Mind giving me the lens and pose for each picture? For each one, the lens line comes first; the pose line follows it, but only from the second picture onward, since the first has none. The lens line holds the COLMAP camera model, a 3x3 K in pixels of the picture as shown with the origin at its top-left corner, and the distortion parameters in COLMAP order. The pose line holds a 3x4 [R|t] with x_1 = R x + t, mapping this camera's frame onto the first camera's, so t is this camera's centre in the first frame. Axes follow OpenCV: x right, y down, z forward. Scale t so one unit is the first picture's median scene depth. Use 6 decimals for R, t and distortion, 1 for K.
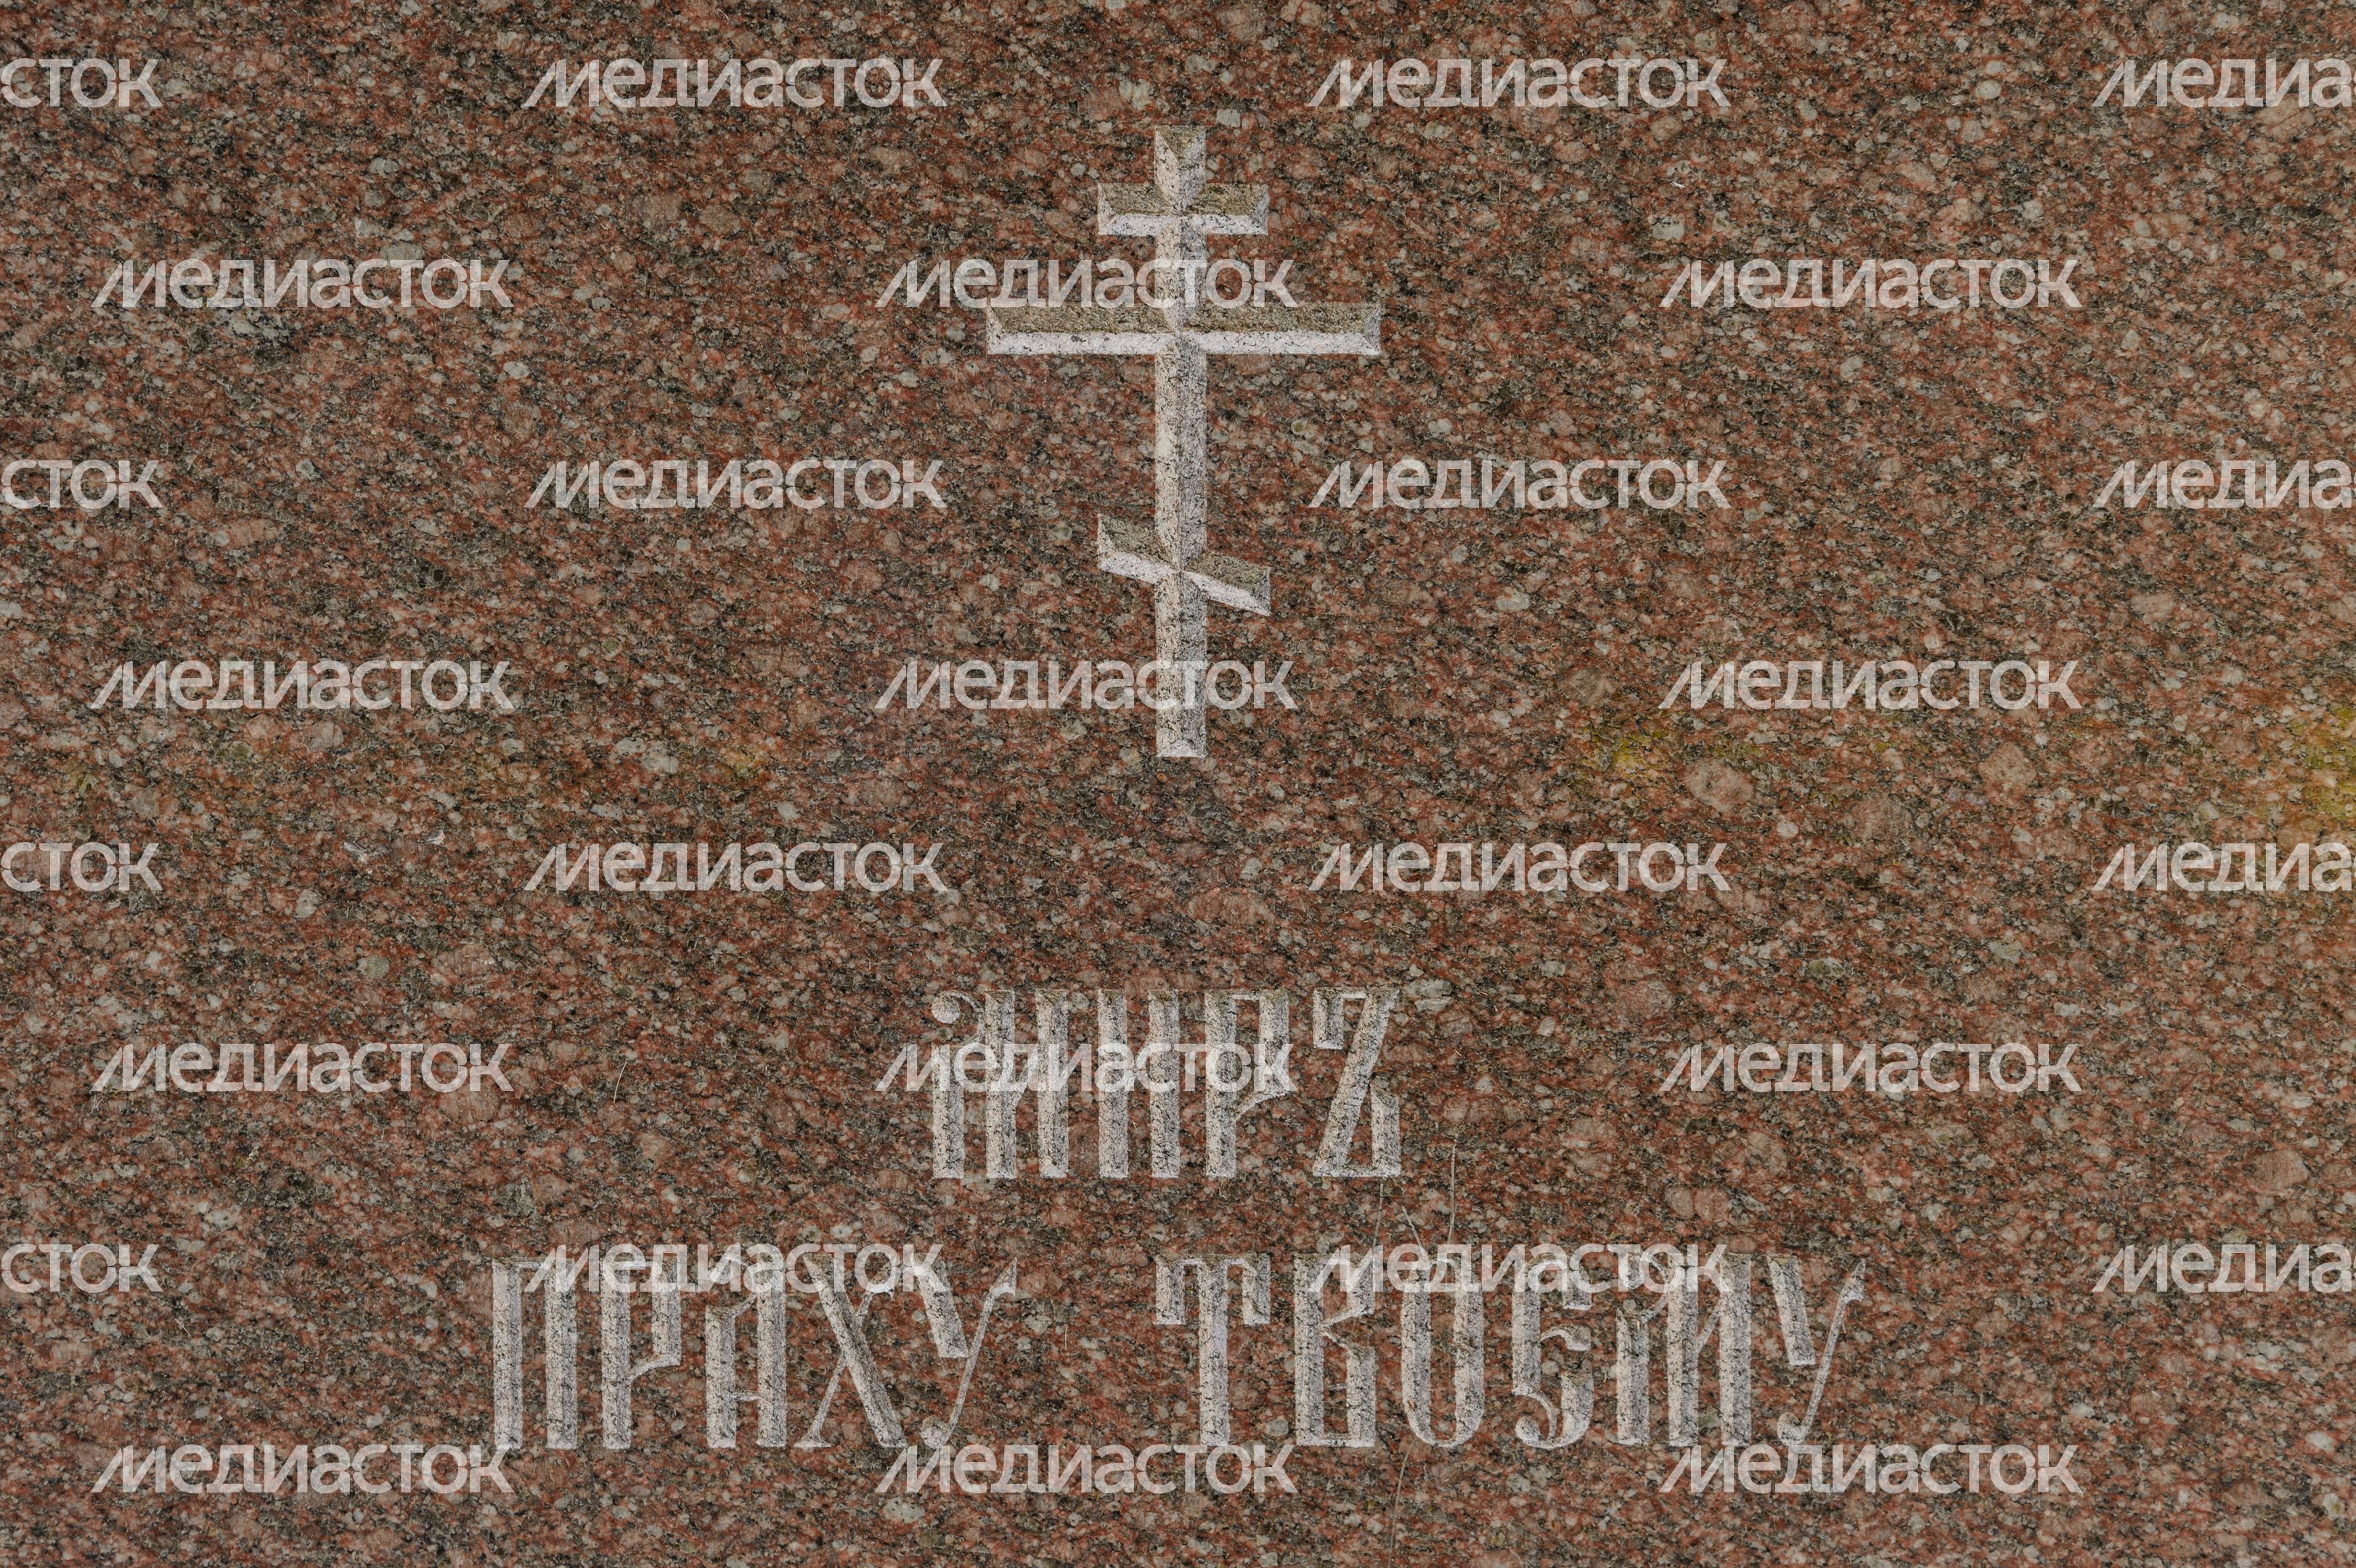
lens RADIAL K [[4221.0, 0, 1177.6], [0, 4221.0, 956.6], [0, 0, 1]] dist [0.067921, 0.041191]
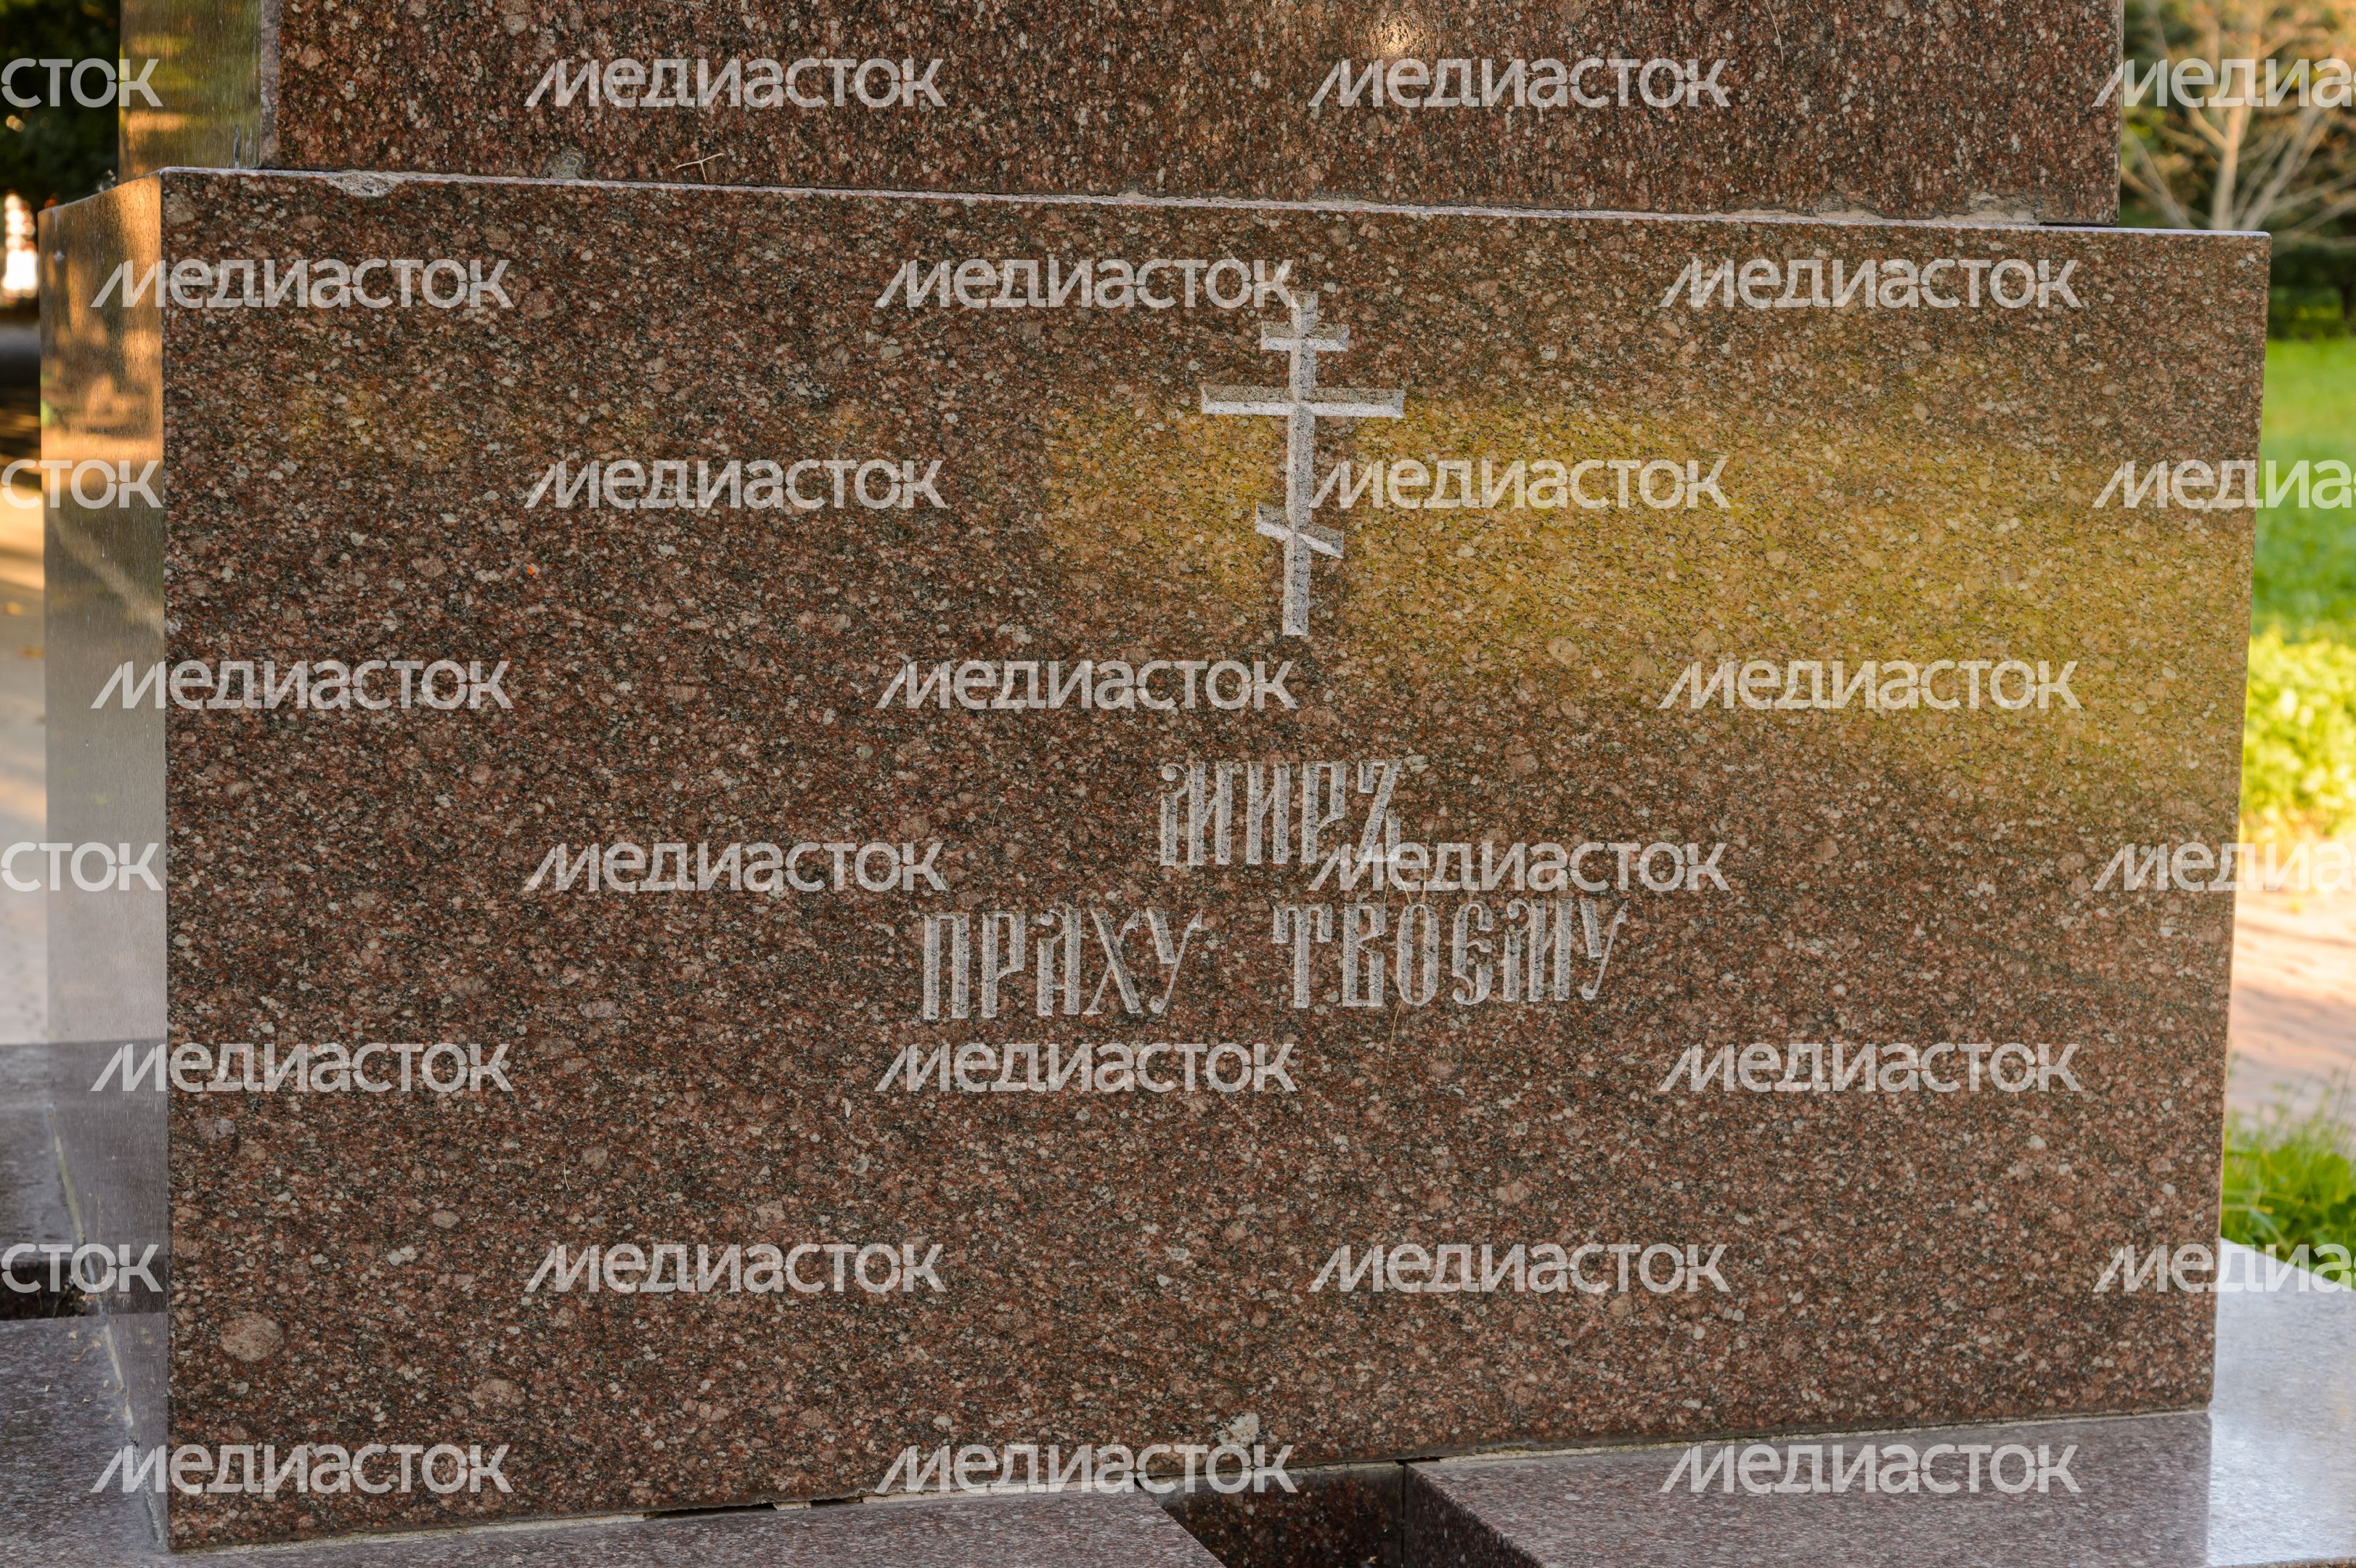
lens RADIAL K [[4221.0, 0, 1177.6], [0, 4221.0, 956.6], [0, 0, 1]] dist [0.067921, 0.041191]
pose [[0.950031, -0.021640, 0.311405, -0.620045], [-0.006258, 0.996073, 0.088310, -0.069507], [-0.312093, -0.085846, 0.946165, -0.731060]]
